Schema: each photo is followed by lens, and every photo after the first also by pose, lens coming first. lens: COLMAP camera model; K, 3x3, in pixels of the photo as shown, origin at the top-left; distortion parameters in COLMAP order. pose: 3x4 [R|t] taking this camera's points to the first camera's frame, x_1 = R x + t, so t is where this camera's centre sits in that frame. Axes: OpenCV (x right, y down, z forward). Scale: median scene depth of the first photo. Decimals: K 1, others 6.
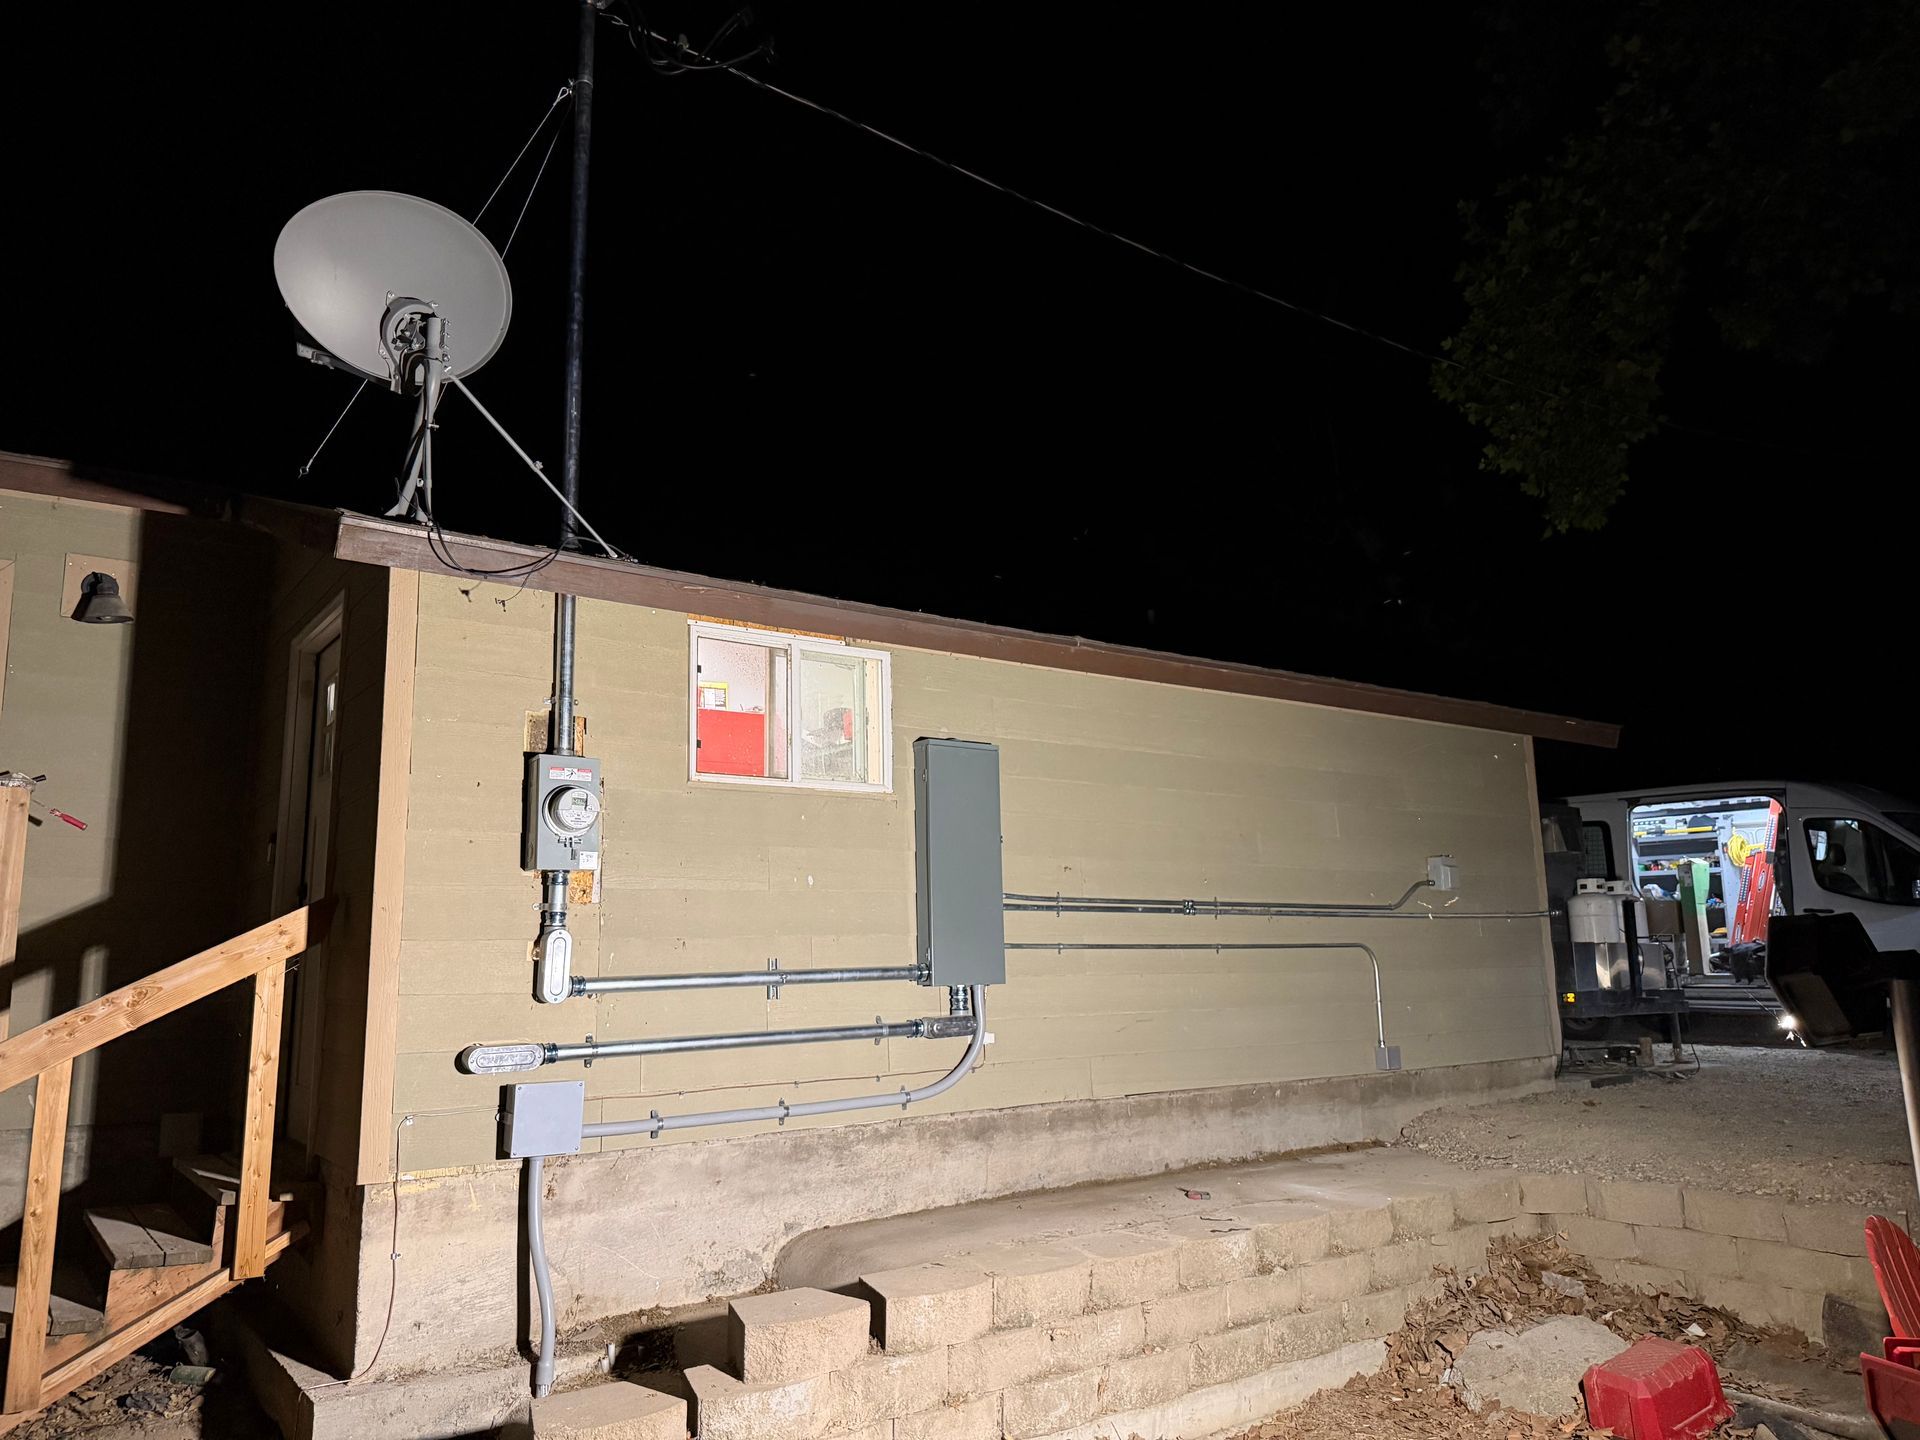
lens RADIAL K [[1360.3, 0, 960.0], [0, 1360.3, 720.0], [0, 0, 1]] dist [0.002139, 0.001564]
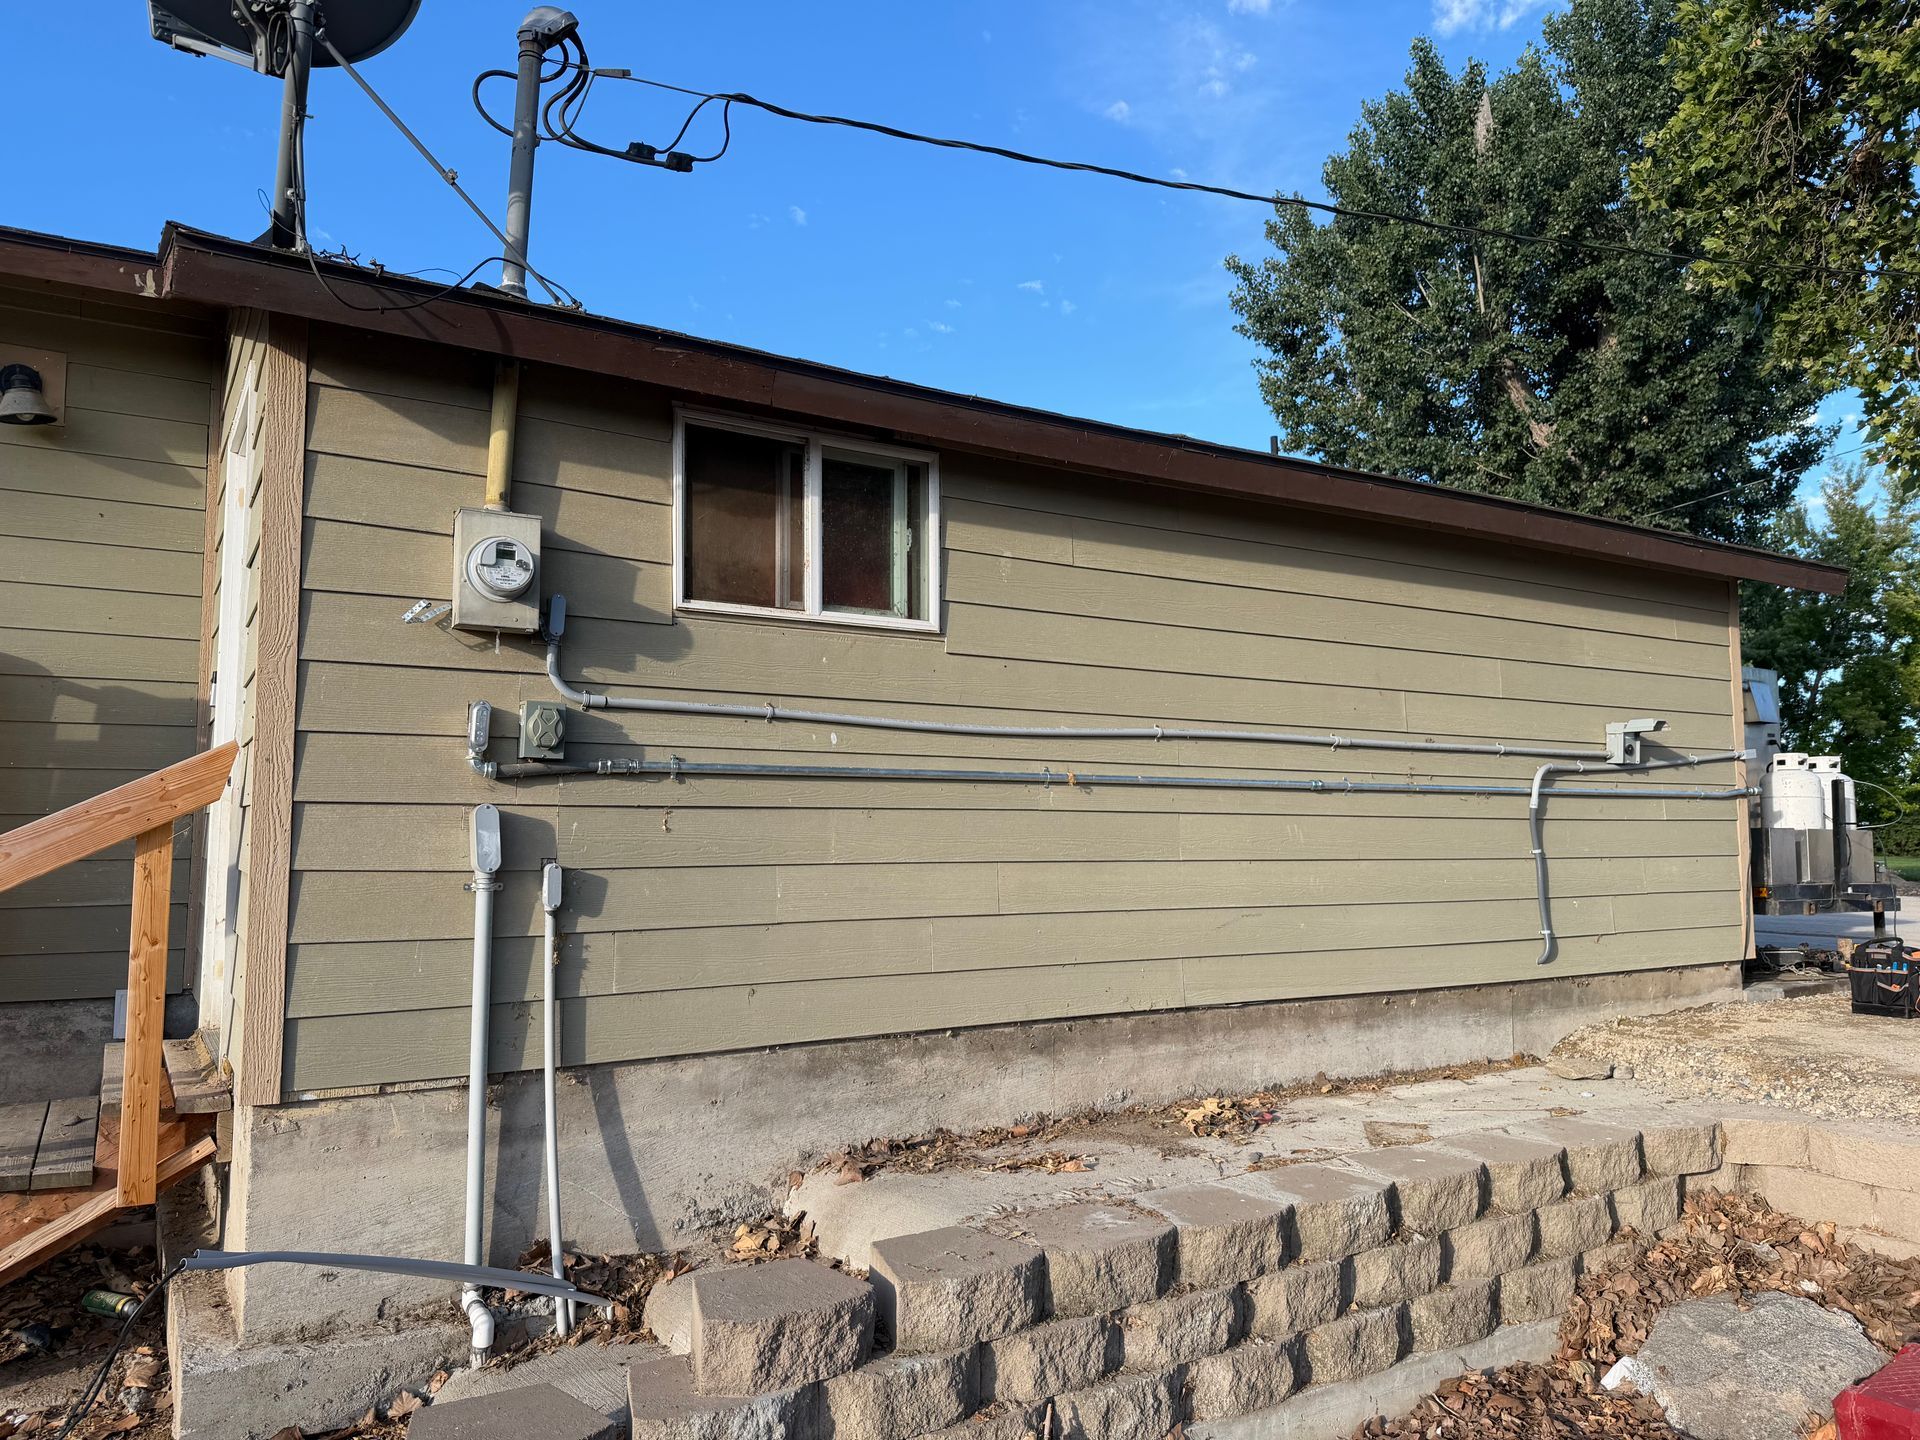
lens RADIAL K [[1339.6, 0, 960.0], [0, 1339.6, 720.0], [0, 0, 1]] dist [0.015495, -0.001406]
pose [[0.996505, 0.014988, -0.082181, 0.027190], [-0.006906, 0.995186, 0.097757, 0.029364], [0.083251, -0.096848, 0.991811, 0.213006]]
